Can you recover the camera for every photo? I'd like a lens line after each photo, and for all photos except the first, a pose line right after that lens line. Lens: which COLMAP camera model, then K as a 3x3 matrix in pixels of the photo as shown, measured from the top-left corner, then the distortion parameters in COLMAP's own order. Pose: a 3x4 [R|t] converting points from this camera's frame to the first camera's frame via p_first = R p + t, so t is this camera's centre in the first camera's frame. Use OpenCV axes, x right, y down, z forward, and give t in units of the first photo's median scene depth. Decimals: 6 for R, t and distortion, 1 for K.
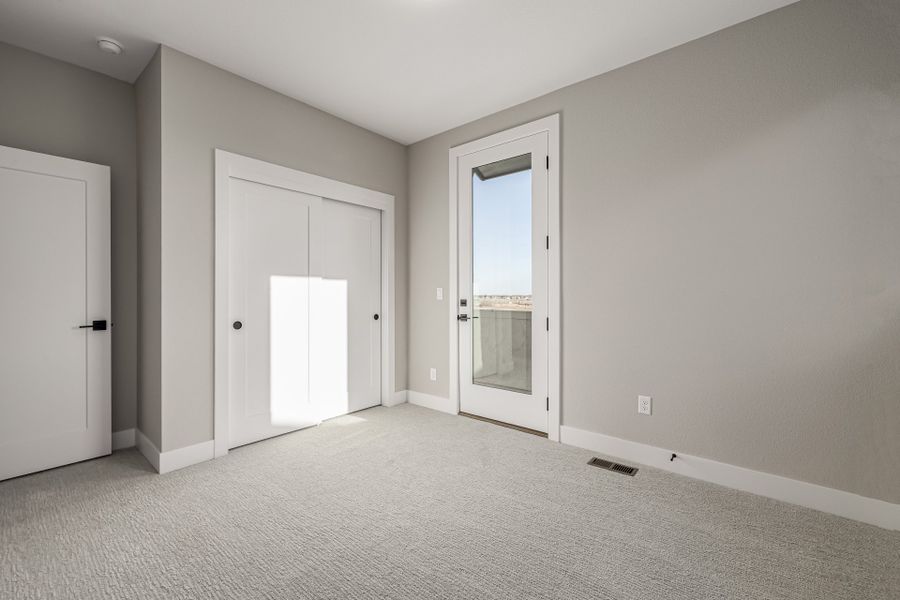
lens RADIAL K [[382.1, 0, 447.7], [0, 382.1, 296.9], [0, 0, 1]] dist [0.000150, -0.000089]
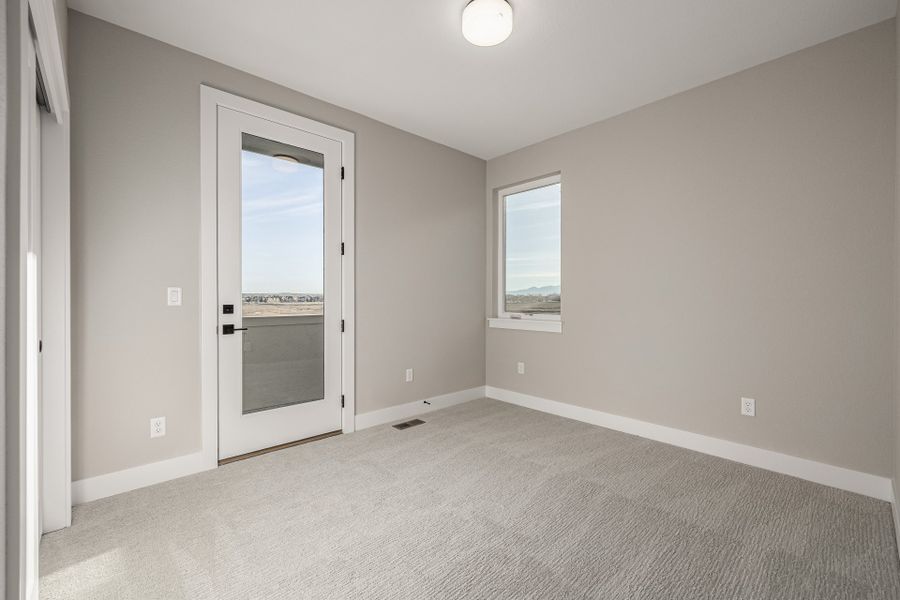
lens RADIAL K [[382.1, 0, 447.7], [0, 382.1, 296.9], [0, 0, 1]] dist [0.000150, -0.000089]
pose [[0.125926, -0.002322, 0.992037, -0.734140], [0.002571, 0.999995, 0.002014, -0.009605], [-0.992036, 0.002296, 0.125931, 0.566303]]
